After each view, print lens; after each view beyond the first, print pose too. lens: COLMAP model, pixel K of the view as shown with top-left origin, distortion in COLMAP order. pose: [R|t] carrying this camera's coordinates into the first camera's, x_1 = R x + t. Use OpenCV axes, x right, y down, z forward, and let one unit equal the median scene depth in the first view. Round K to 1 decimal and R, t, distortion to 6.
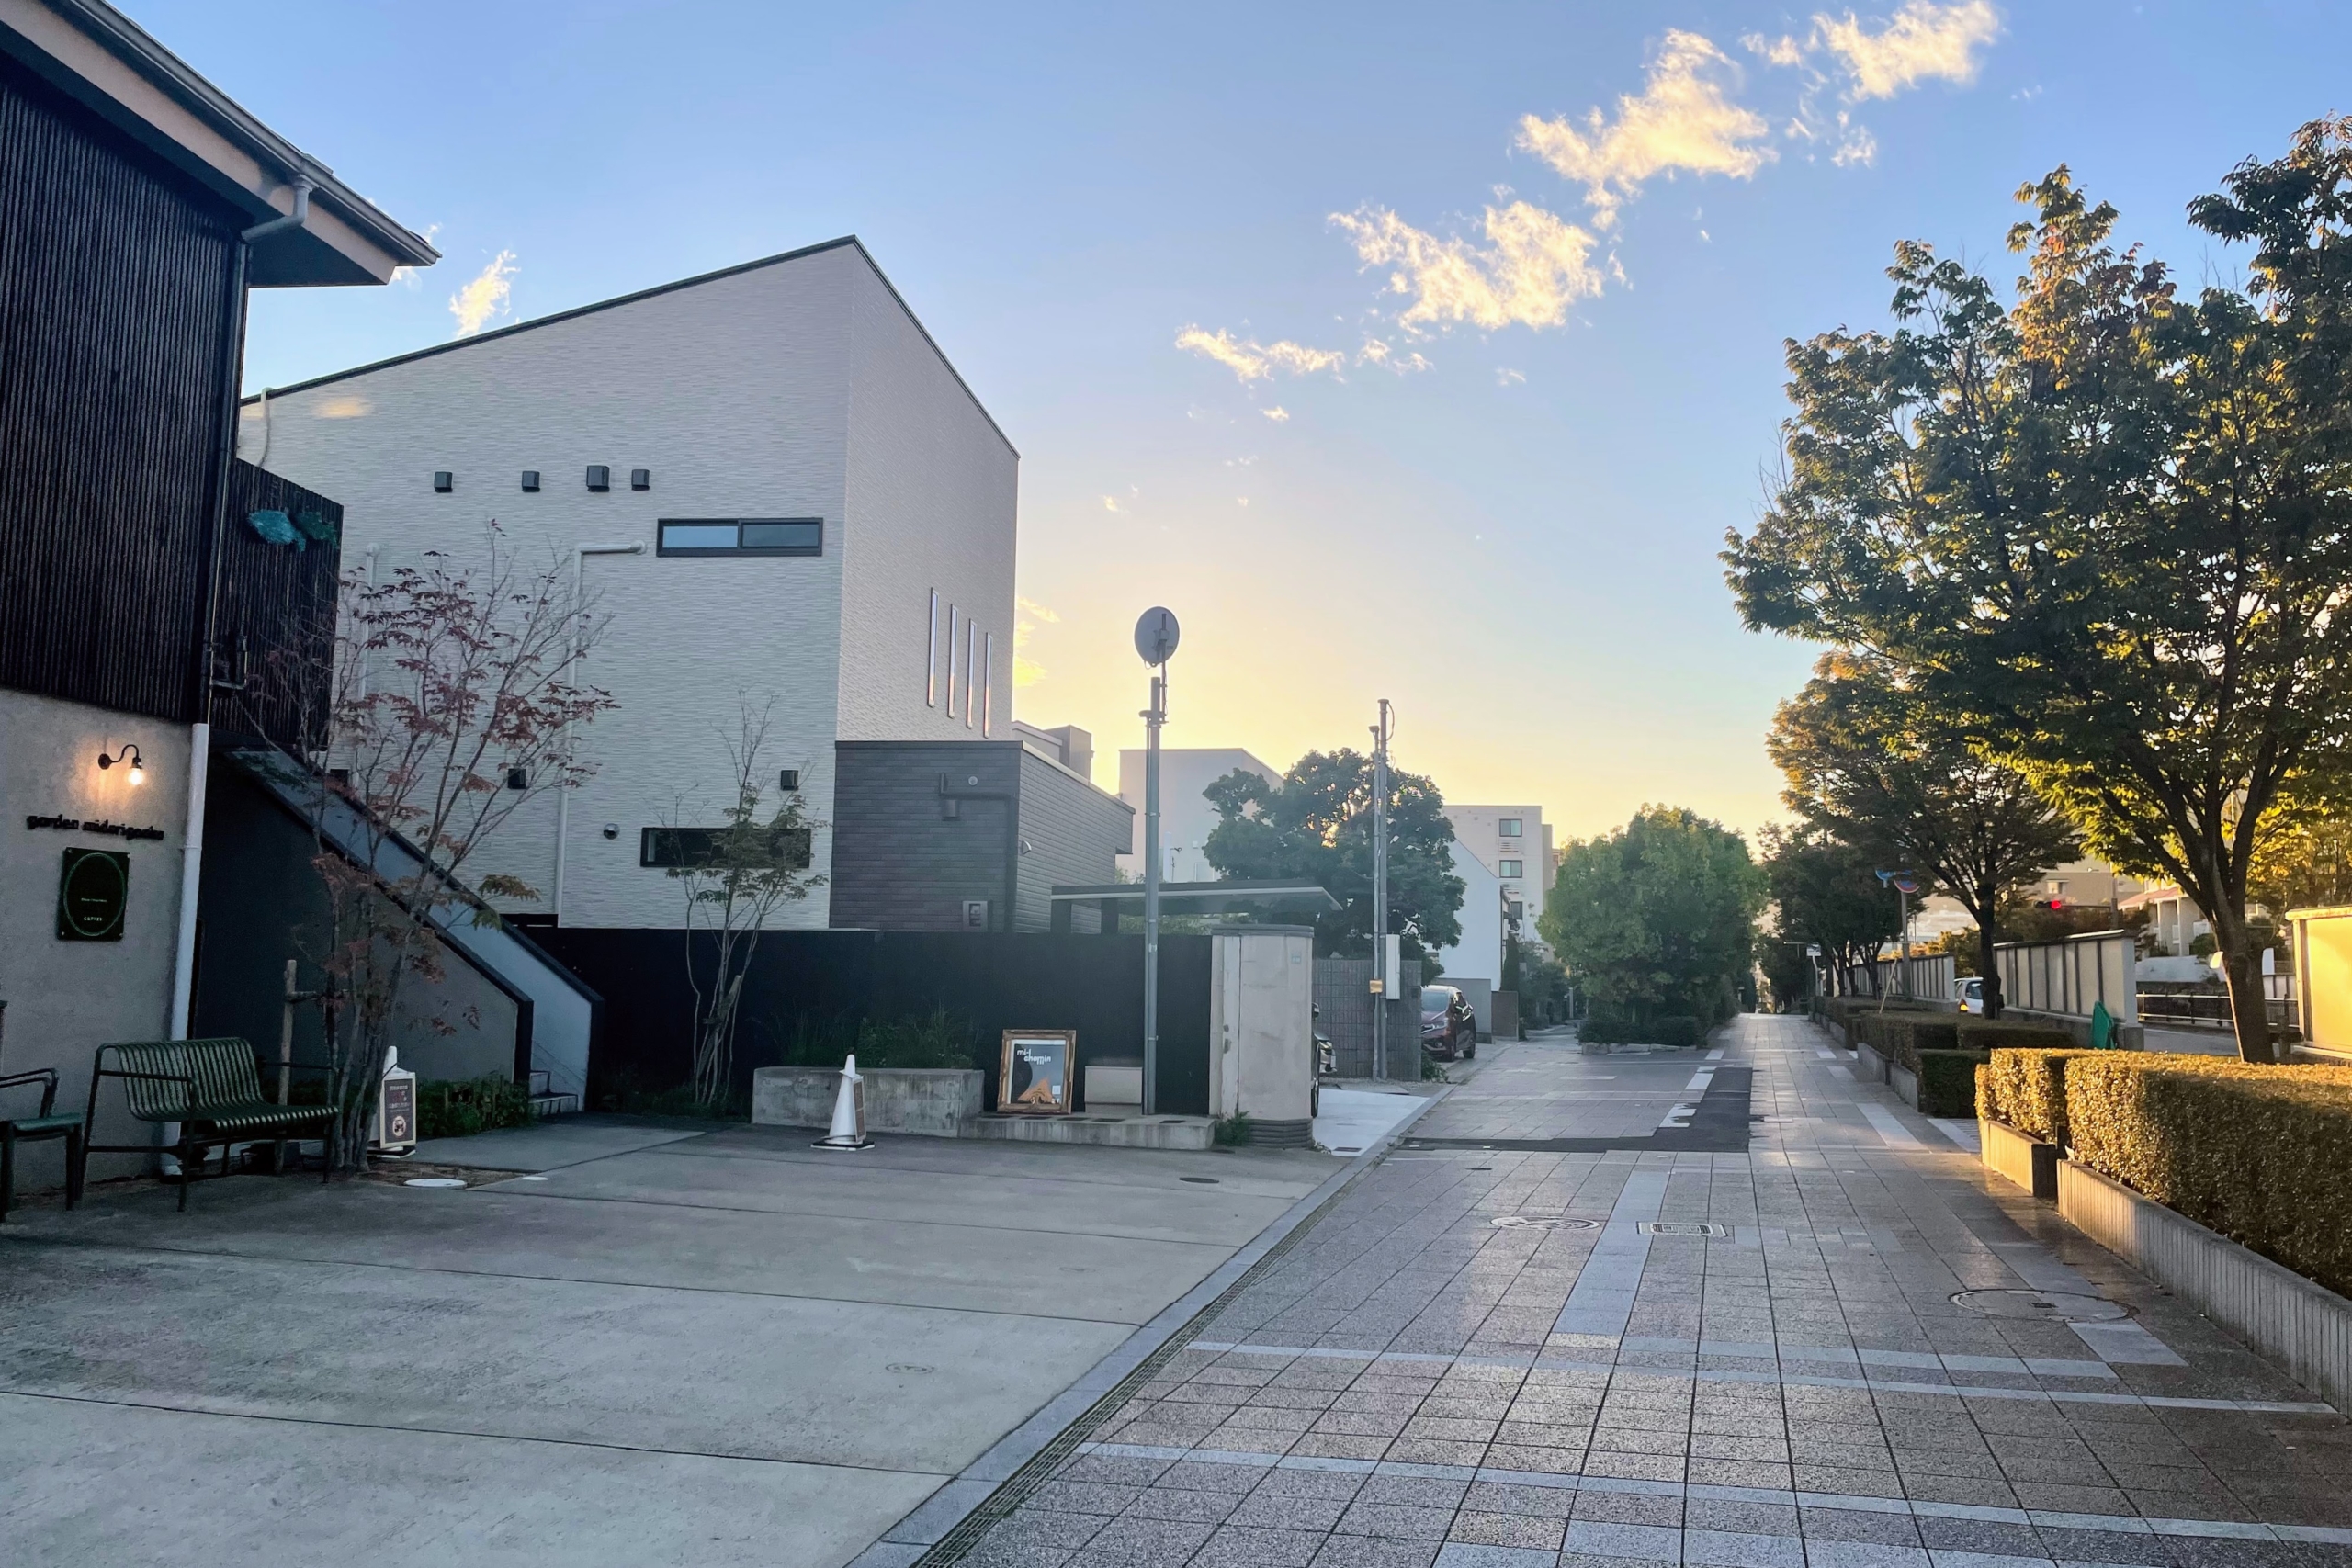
lens RADIAL K [[1797.7, 0, 1176.0], [0, 1797.7, 784.0], [0, 0, 1]] dist [0.103761, -0.145128]
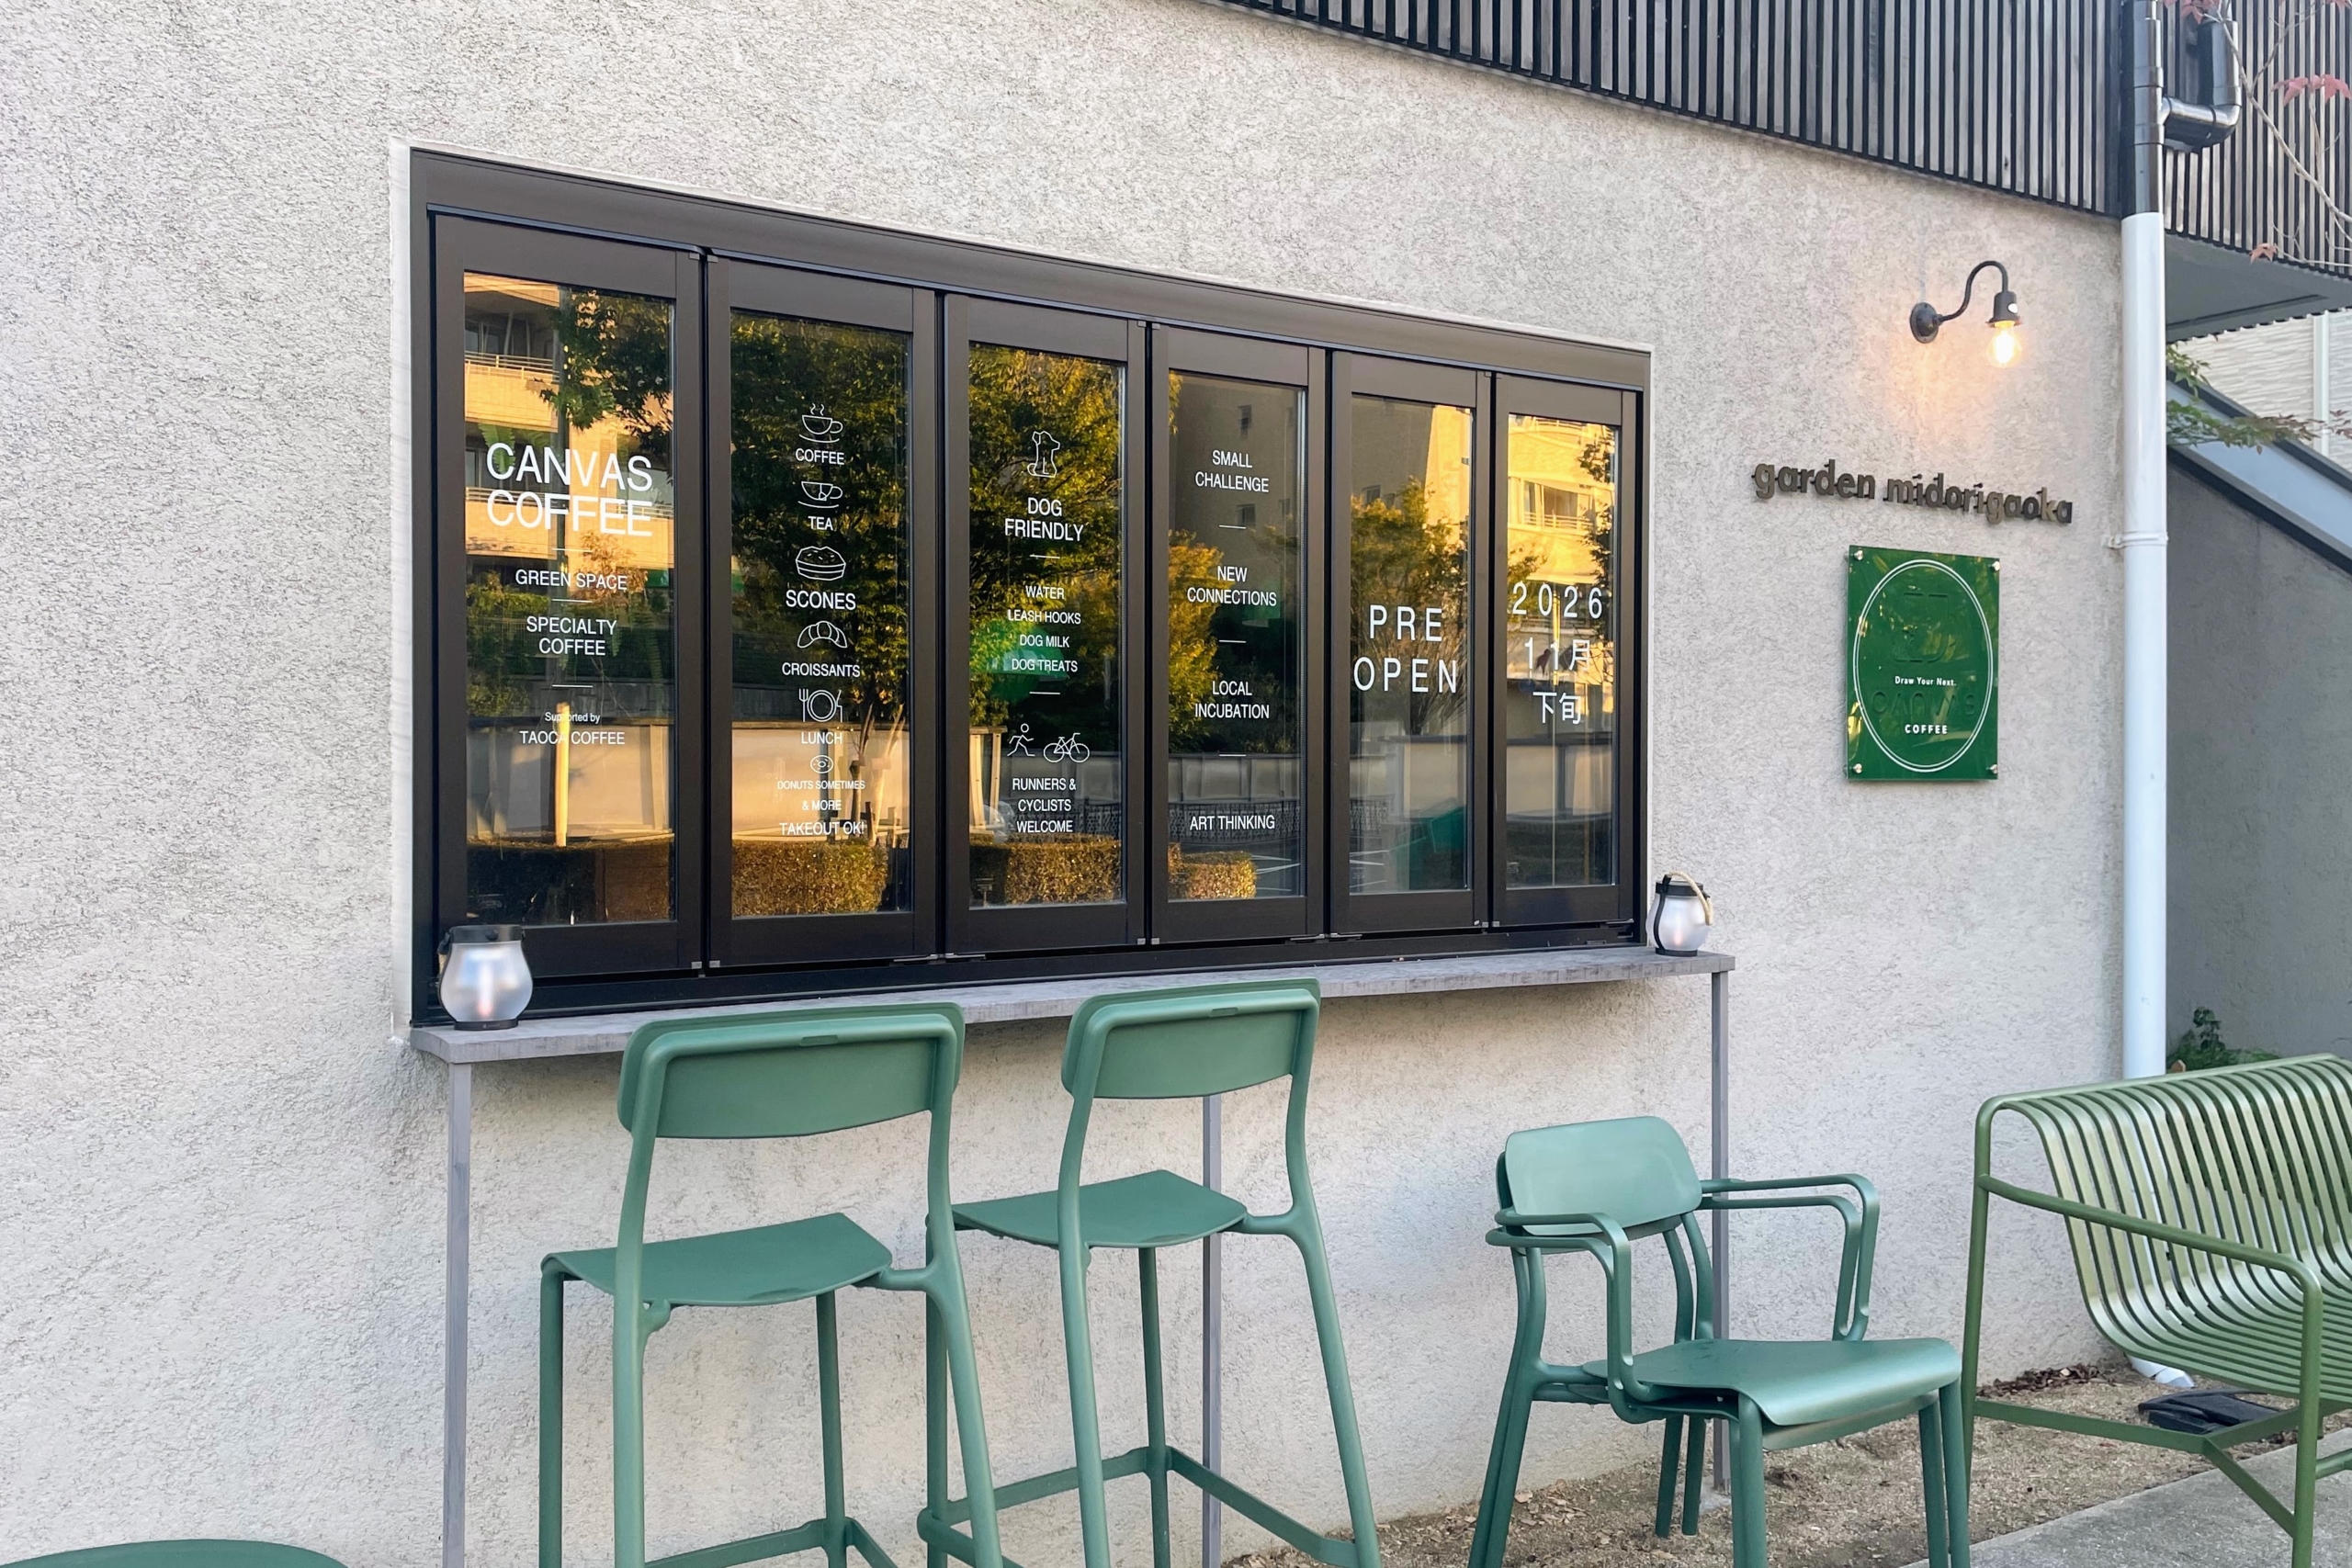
lens RADIAL K [[2010.4, 0, 1176.0], [0, 2010.4, 784.0], [0, 0, 1]] dist [0.119749, -0.185205]
pose [[0.650801, -0.015639, -0.759087, -0.326828], [0.088757, 0.994500, 0.055606, 0.041997], [0.754042, -0.103563, 0.648610, 0.533132]]
